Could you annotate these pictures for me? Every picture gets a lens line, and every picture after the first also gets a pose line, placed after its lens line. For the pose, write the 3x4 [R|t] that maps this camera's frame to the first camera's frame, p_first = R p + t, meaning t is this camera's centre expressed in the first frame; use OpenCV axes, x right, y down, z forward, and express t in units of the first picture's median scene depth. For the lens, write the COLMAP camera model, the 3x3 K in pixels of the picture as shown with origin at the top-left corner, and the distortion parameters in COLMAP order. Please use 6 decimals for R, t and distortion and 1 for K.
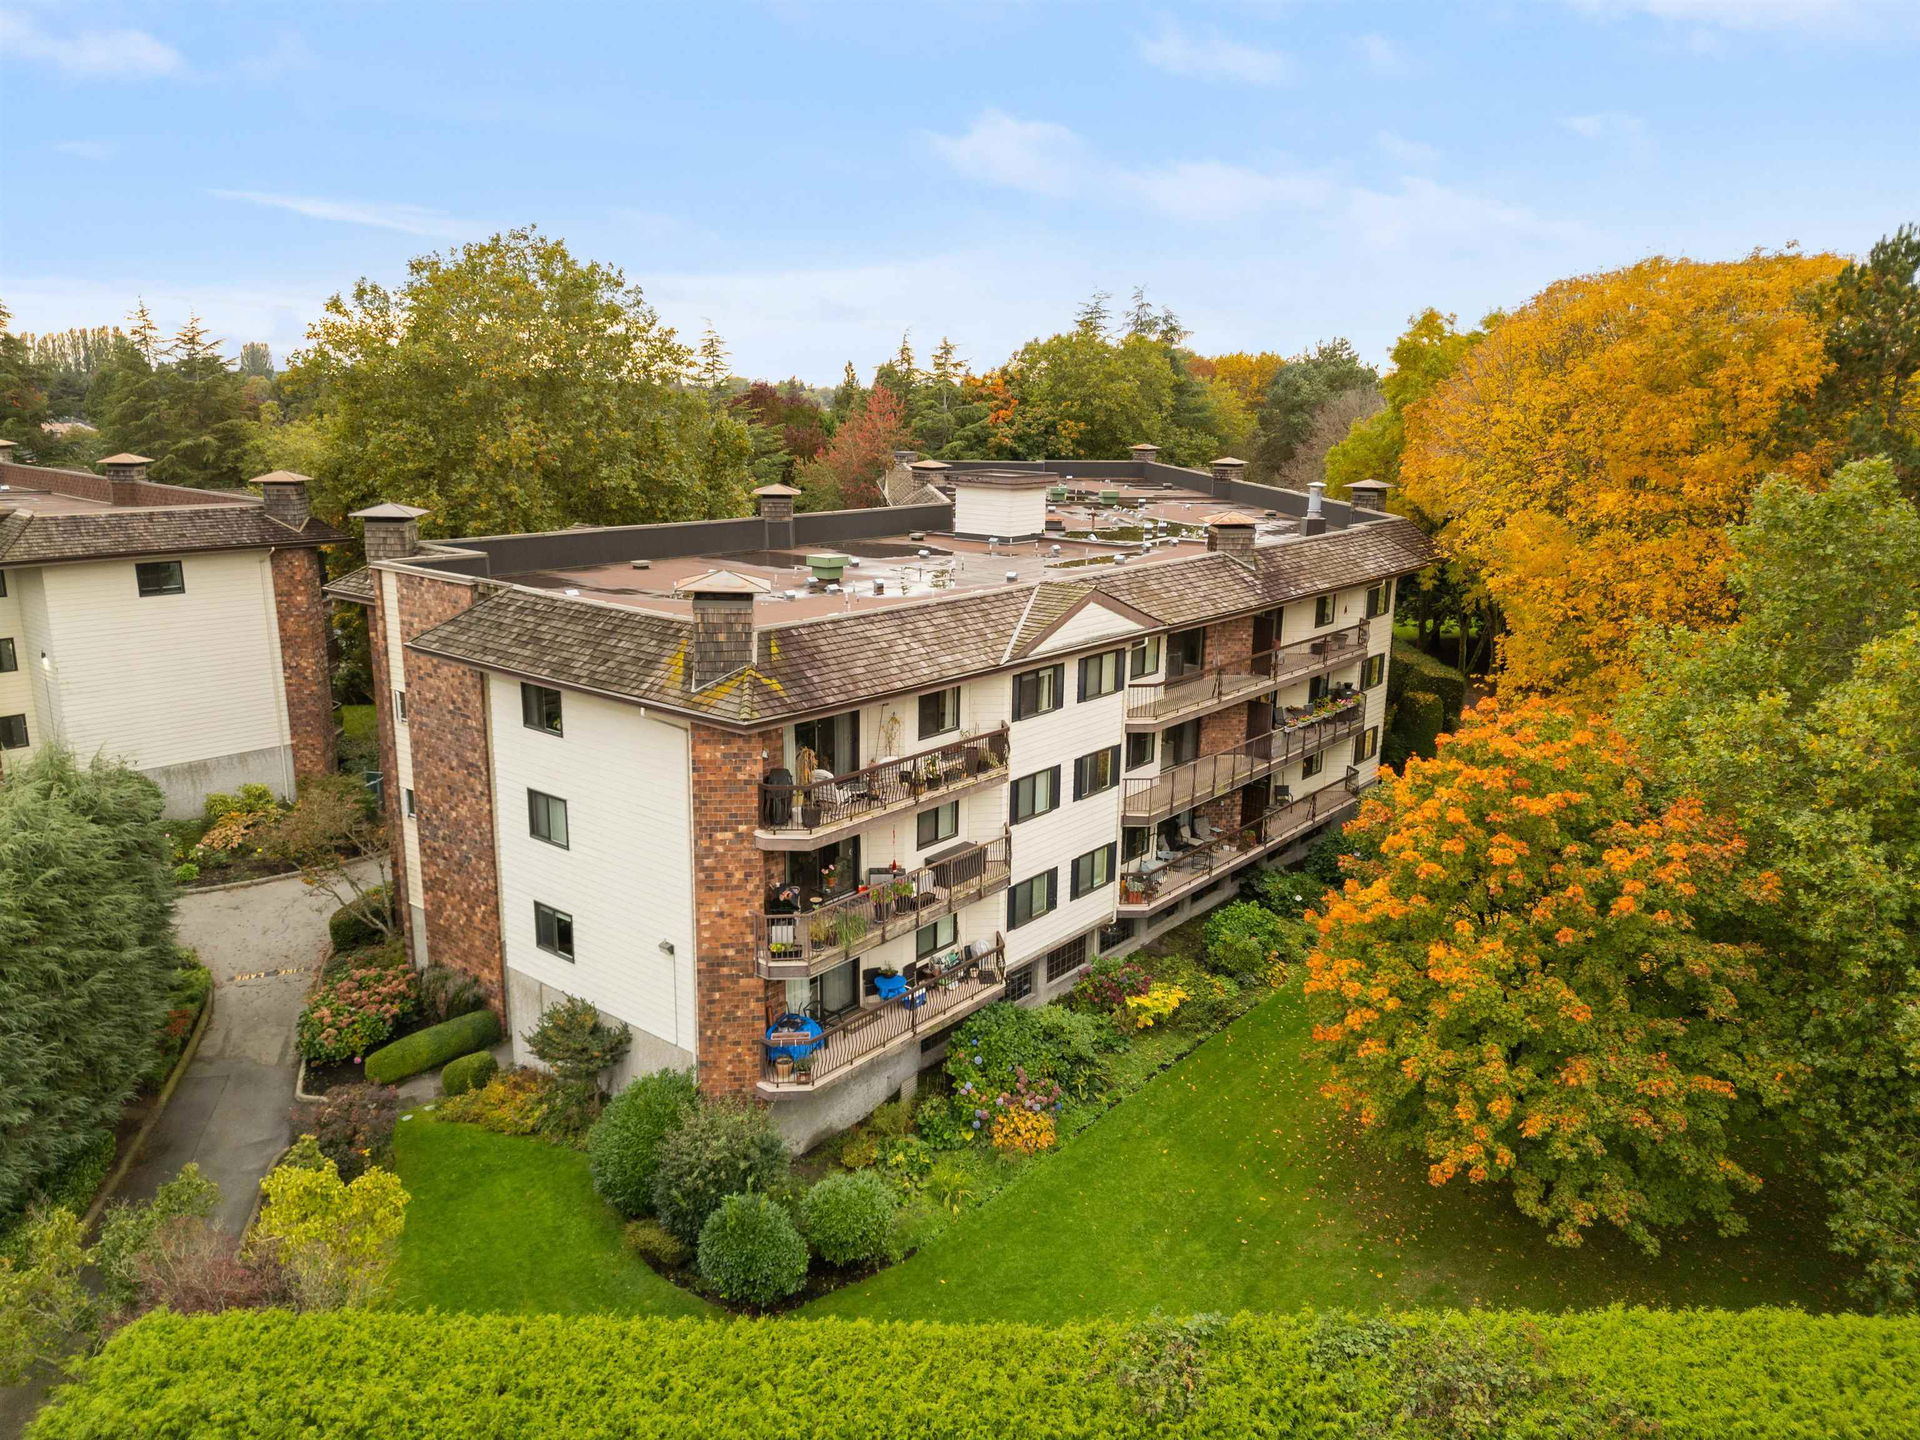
lens RADIAL K [[1337.1, 0, 948.7], [0, 1337.1, 710.1], [0, 0, 1]] dist [0.050960, -0.028048]
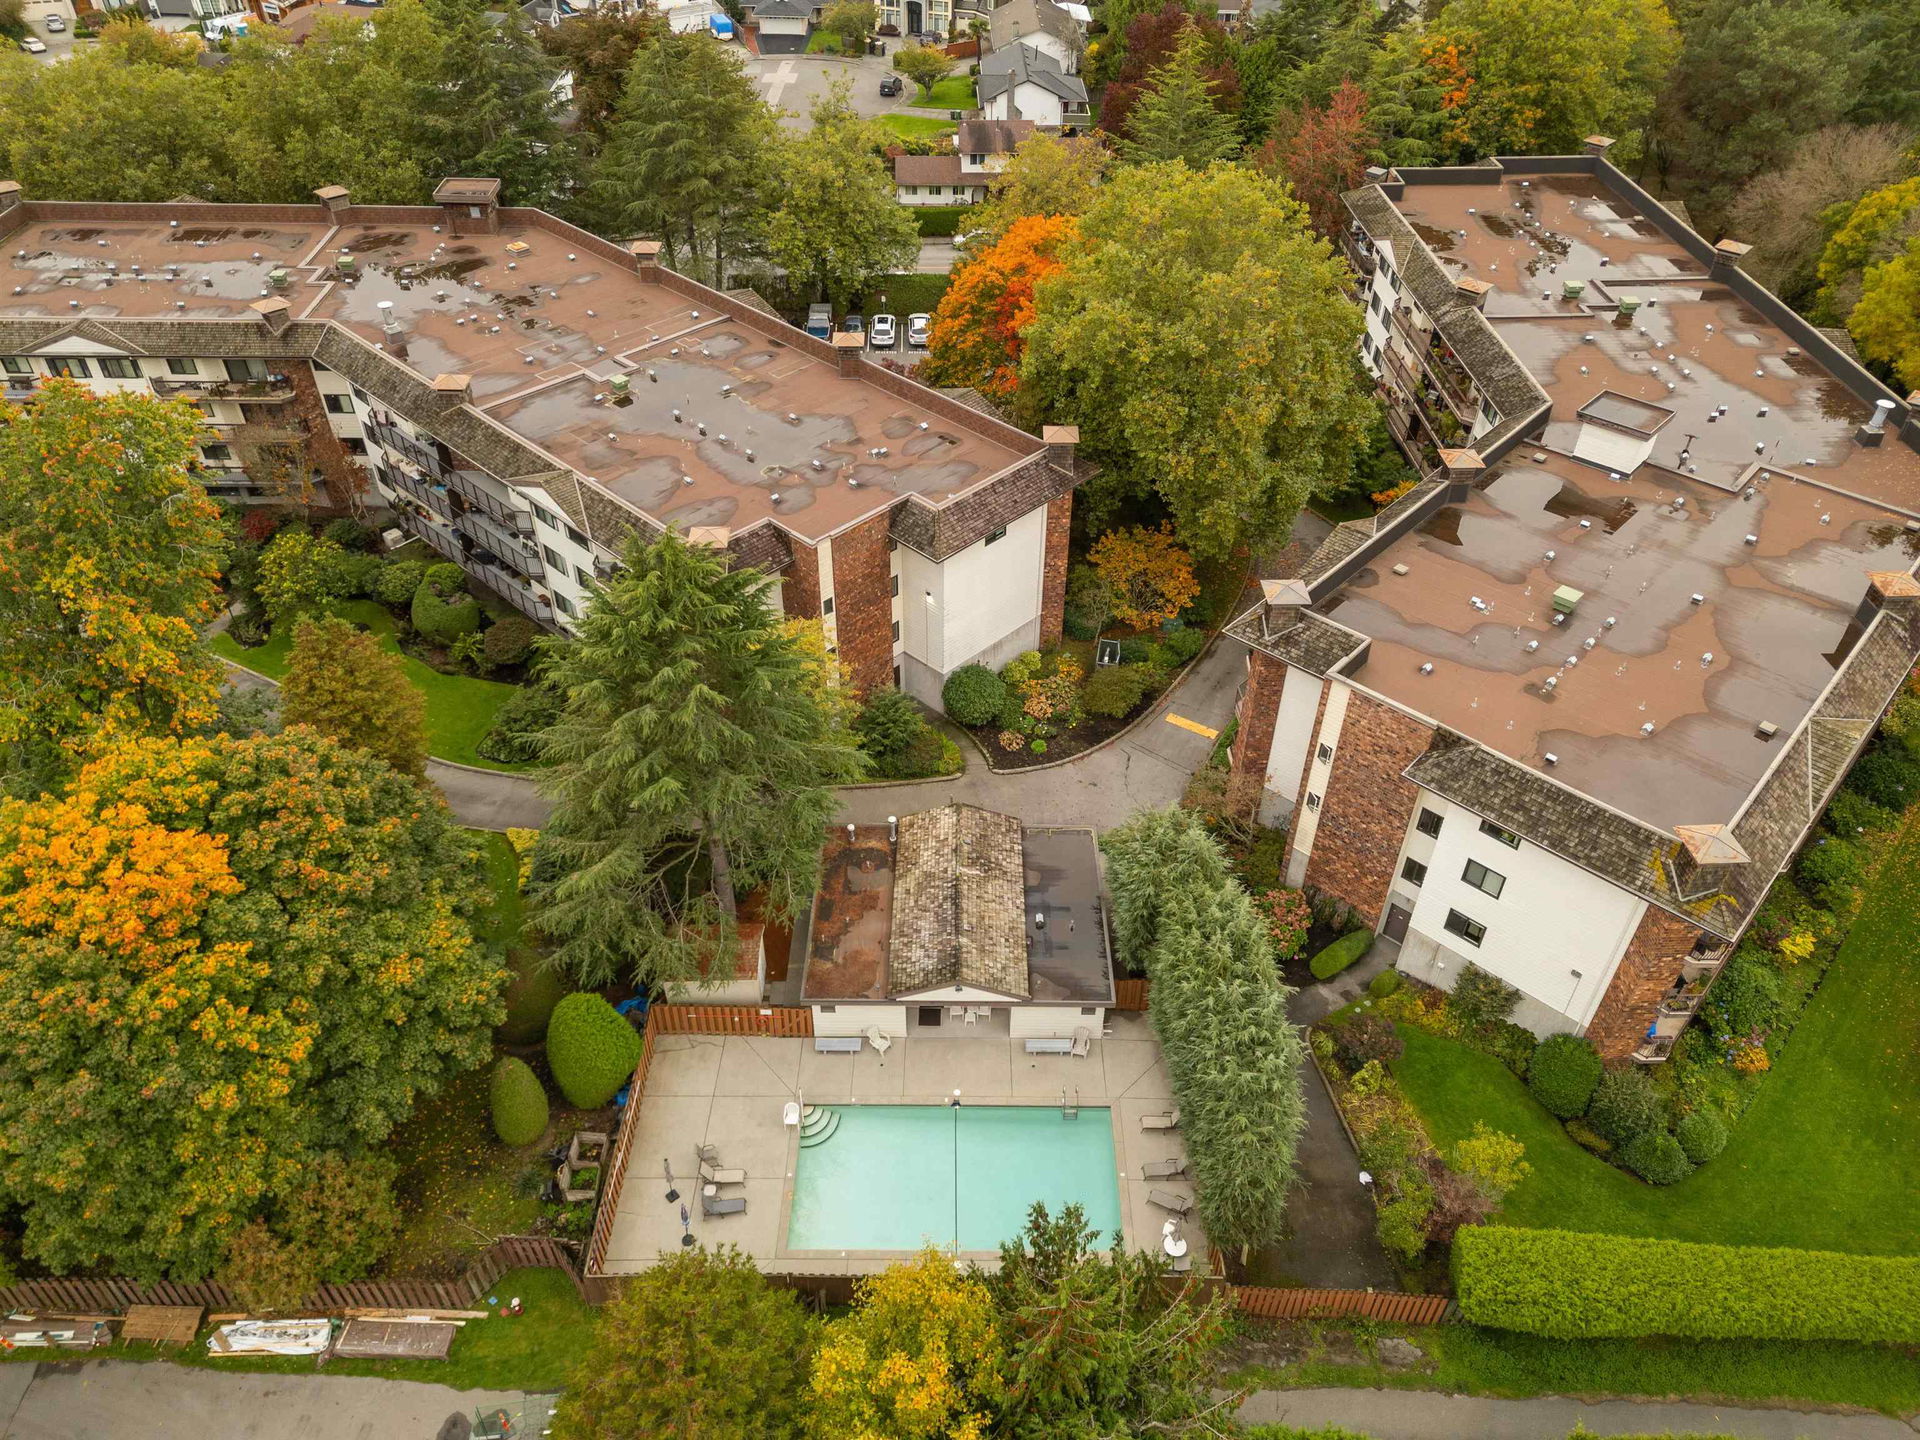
lens RADIAL K [[1337.1, 0, 961.3], [0, 1337.1, 715.5], [0, 0, 1]] dist [0.050960, -0.028048]
pose [[0.997555, 0.038412, -0.058390, -0.544411], [-0.009436, 0.901803, 0.432043, -0.517544], [0.069252, -0.430436, 0.899961, -0.281757]]
